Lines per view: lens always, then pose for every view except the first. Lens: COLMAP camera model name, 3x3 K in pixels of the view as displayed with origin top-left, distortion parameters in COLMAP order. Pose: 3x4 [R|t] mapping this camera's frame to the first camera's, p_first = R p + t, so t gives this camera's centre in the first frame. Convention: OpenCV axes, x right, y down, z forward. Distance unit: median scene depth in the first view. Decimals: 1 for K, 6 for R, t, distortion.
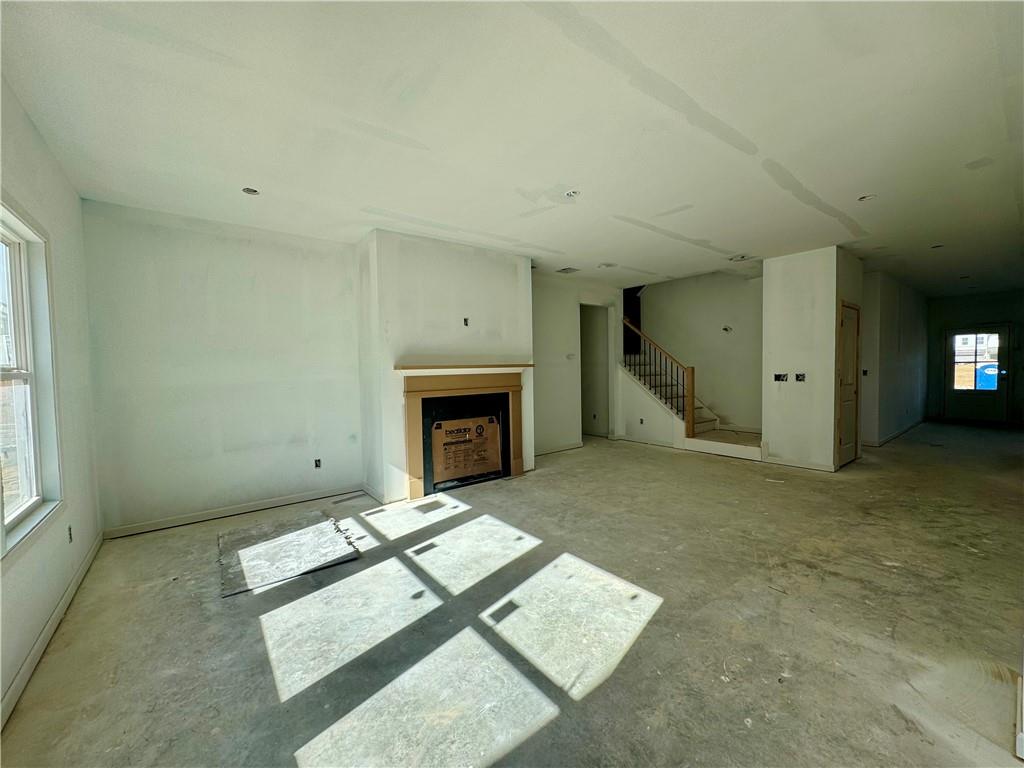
lens RADIAL K [[408.7, 0, 511.8], [0, 408.7, 384.1], [0, 0, 1]] dist [-0.002332, 0.000063]
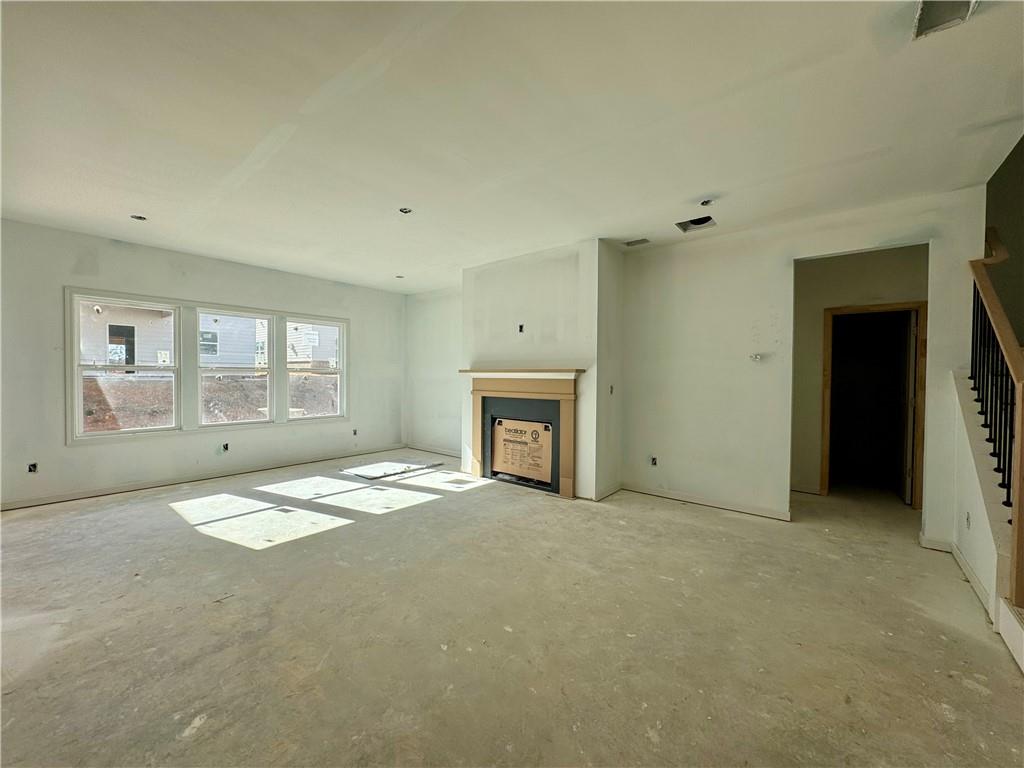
lens RADIAL K [[408.7, 0, 511.0], [0, 408.7, 383.5], [0, 0, 1]] dist [-0.002332, 0.000063]
pose [[0.216796, 0.038323, -0.975464, 0.982935], [-0.052285, 0.998251, 0.027598, -0.041952], [0.974816, 0.045019, 0.218421, 0.810769]]
